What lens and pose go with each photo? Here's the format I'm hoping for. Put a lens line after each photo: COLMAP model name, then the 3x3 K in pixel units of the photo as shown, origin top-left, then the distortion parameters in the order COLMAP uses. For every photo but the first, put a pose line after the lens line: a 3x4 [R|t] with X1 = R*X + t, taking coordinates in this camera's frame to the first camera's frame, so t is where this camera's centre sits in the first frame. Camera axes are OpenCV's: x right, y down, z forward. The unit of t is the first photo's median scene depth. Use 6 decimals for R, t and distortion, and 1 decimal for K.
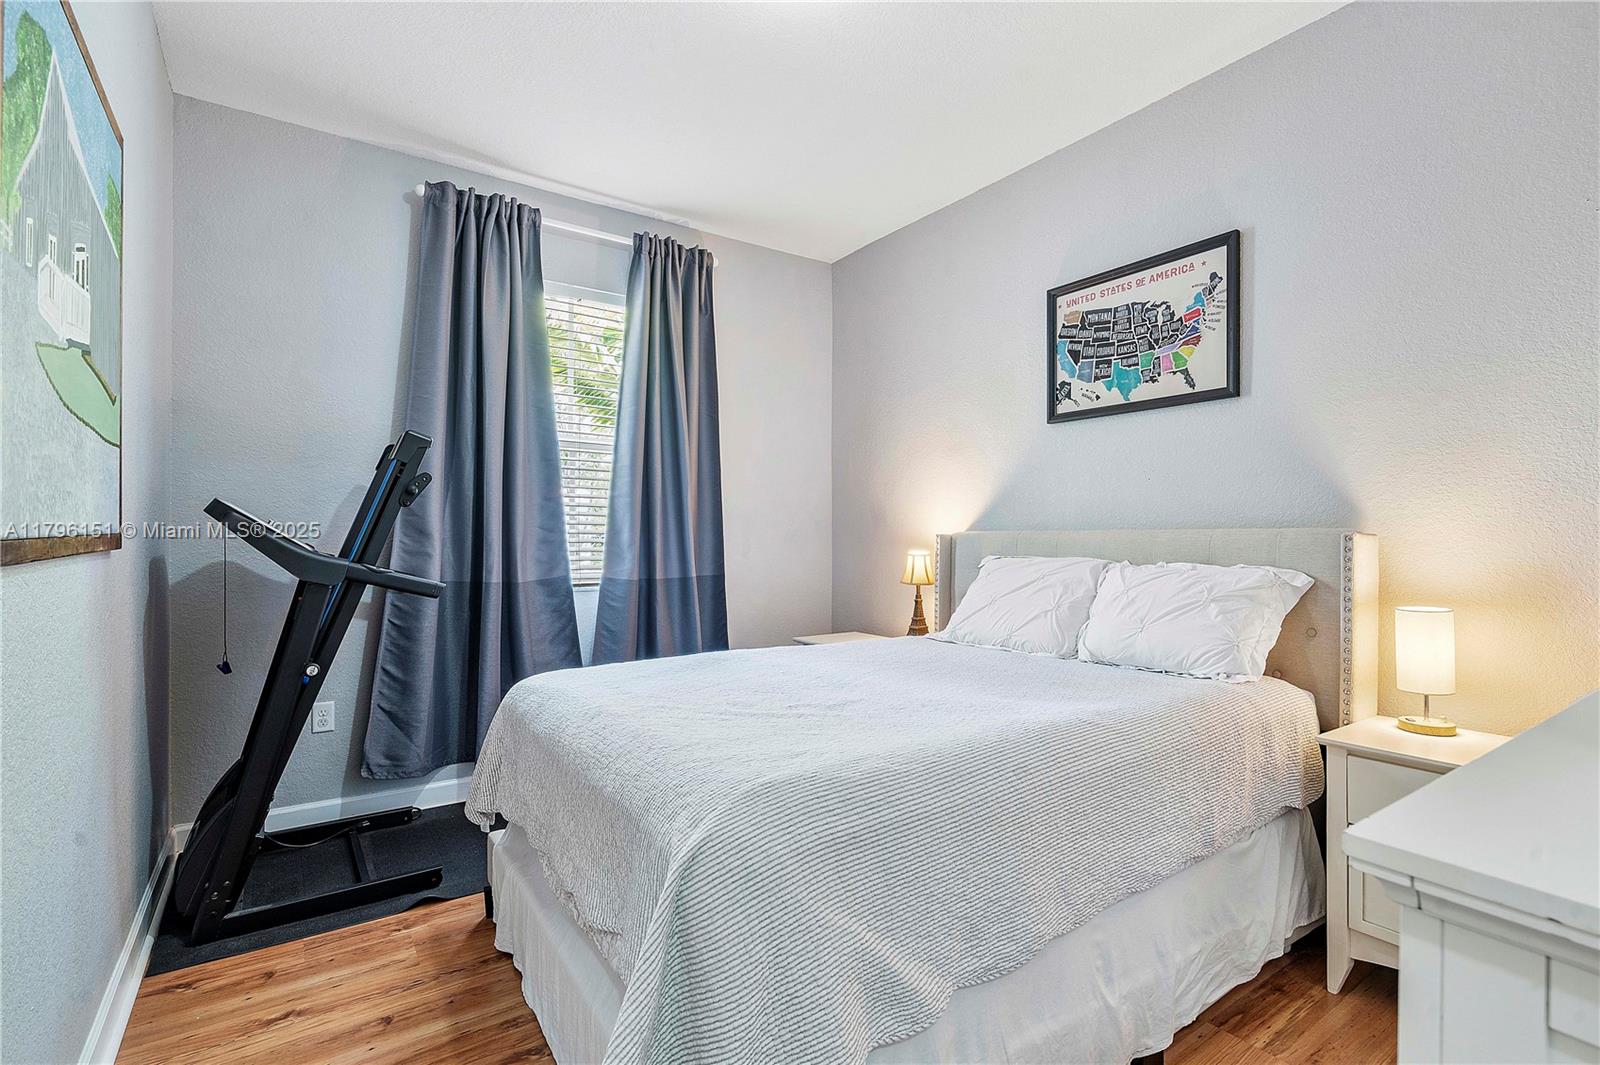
lens RADIAL K [[744.6, 0, 801.8], [0, 744.6, 534.4], [0, 0, 1]] dist [-0.004748, 0.000607]
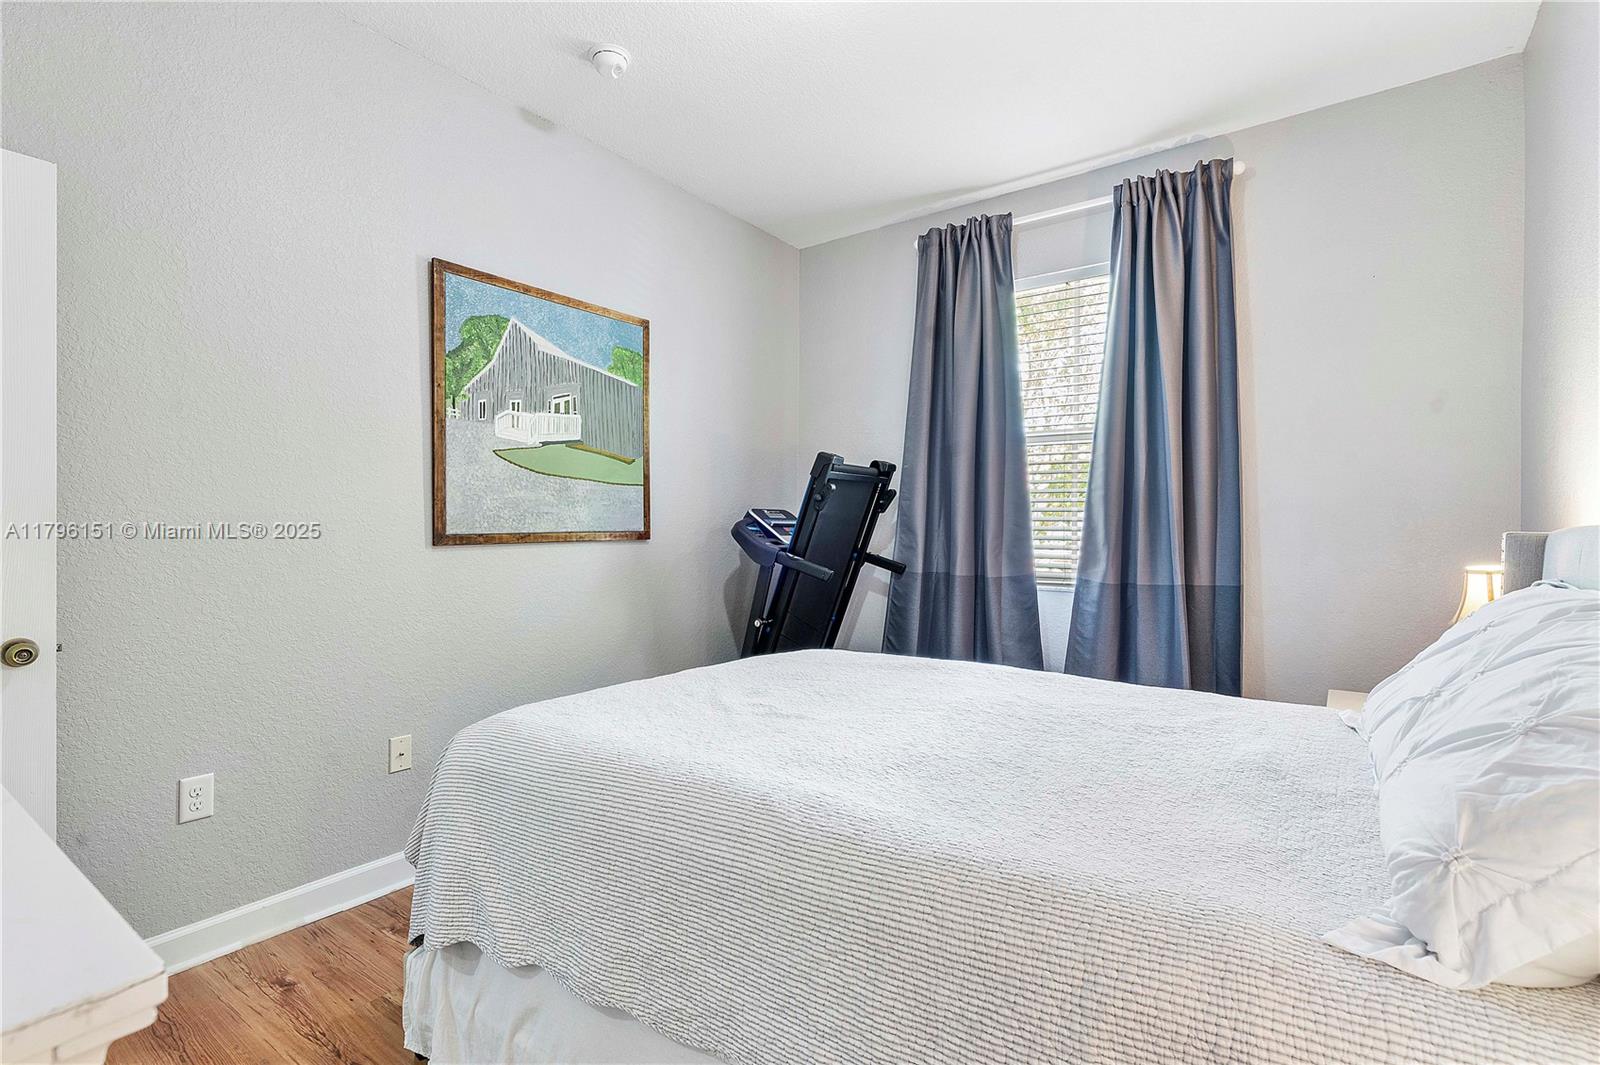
lens RADIAL K [[744.6, 0, 801.8], [0, 744.6, 534.4], [0, 0, 1]] dist [-0.004748, 0.000607]
pose [[0.328768, 0.005022, -0.944398, 0.514342], [0.000963, 0.999984, 0.005653, -0.002094], [0.944410, -0.002768, 0.328757, 0.390877]]
